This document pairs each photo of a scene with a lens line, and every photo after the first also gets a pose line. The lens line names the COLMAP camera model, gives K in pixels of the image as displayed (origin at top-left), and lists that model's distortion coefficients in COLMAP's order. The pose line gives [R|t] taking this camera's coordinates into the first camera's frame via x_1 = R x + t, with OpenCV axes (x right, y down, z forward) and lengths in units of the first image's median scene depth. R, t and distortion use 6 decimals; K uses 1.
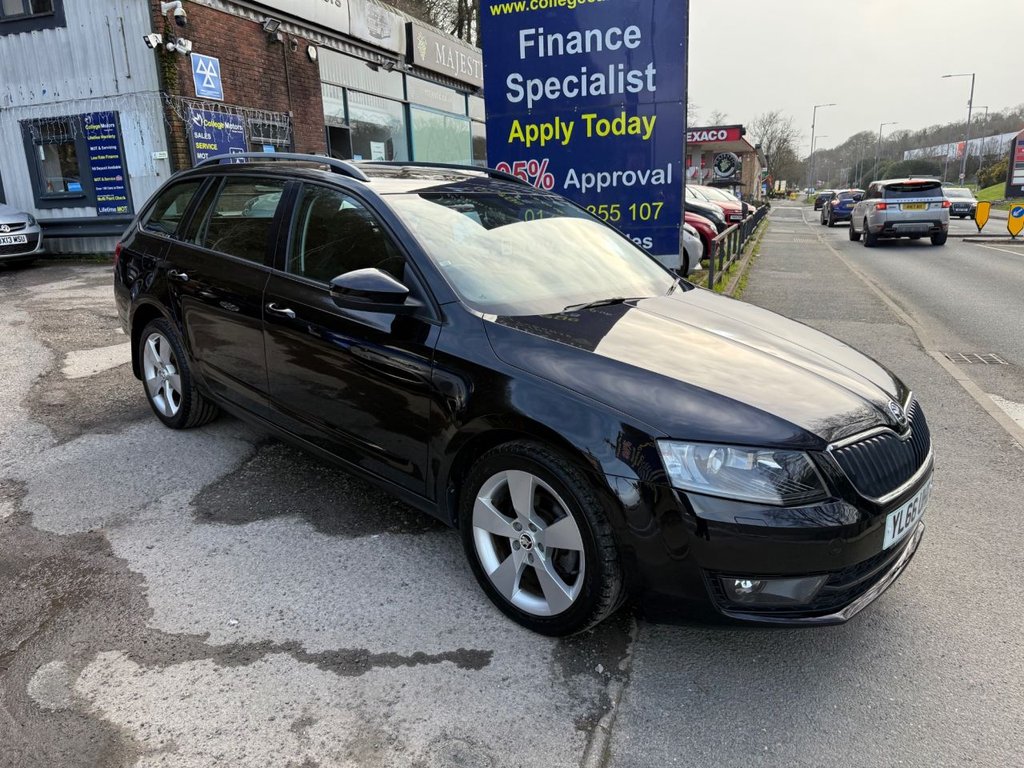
lens RADIAL K [[721.0, 0, 527.0], [0, 721.0, 386.1], [0, 0, 1]] dist [0.046209, -0.067052]
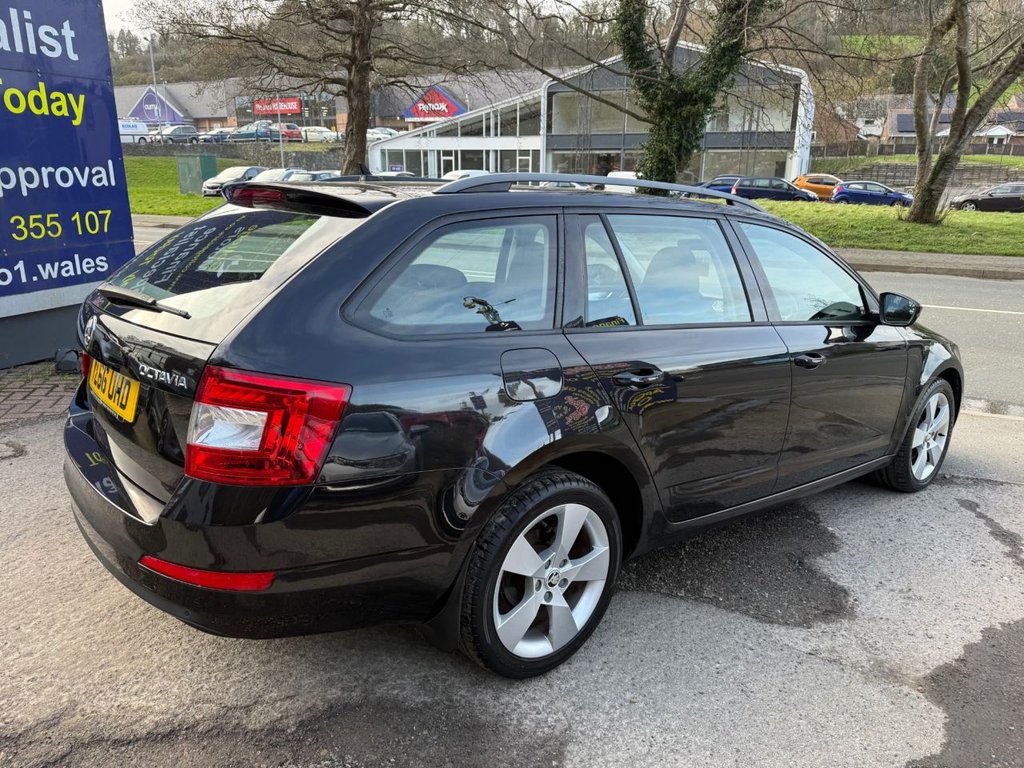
lens RADIAL K [[716.2, 0, 512.0], [0, 716.2, 384.0], [0, 0, 1]] dist [0.021481, -0.029440]
pose [[0.163174, -0.251023, 0.954129, -0.516930], [0.228241, 0.950460, 0.211024, -0.143492], [-0.959833, 0.183338, 0.212384, 0.468123]]
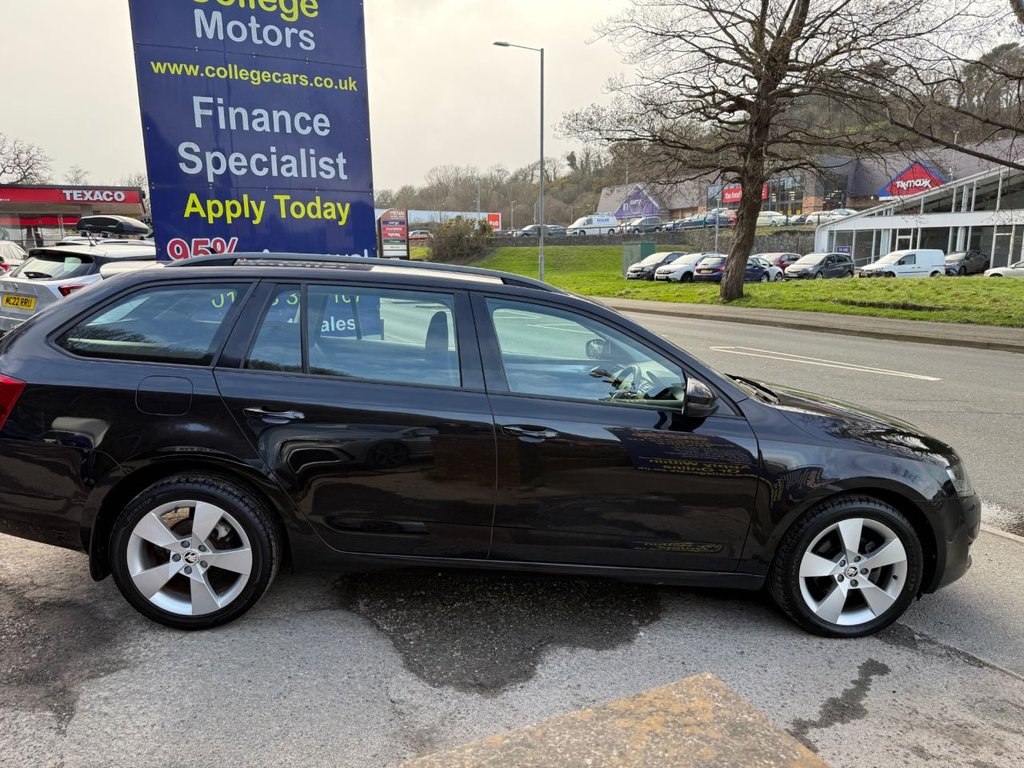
lens RADIAL K [[721.0, 0, 527.0], [0, 721.0, 386.1], [0, 0, 1]] dist [0.046209, -0.067052]
pose [[0.688170, -0.106096, 0.717751, -0.404489], [0.166175, 0.986003, -0.013577, -0.060498], [-0.706264, 0.128616, 0.696168, 0.139389]]
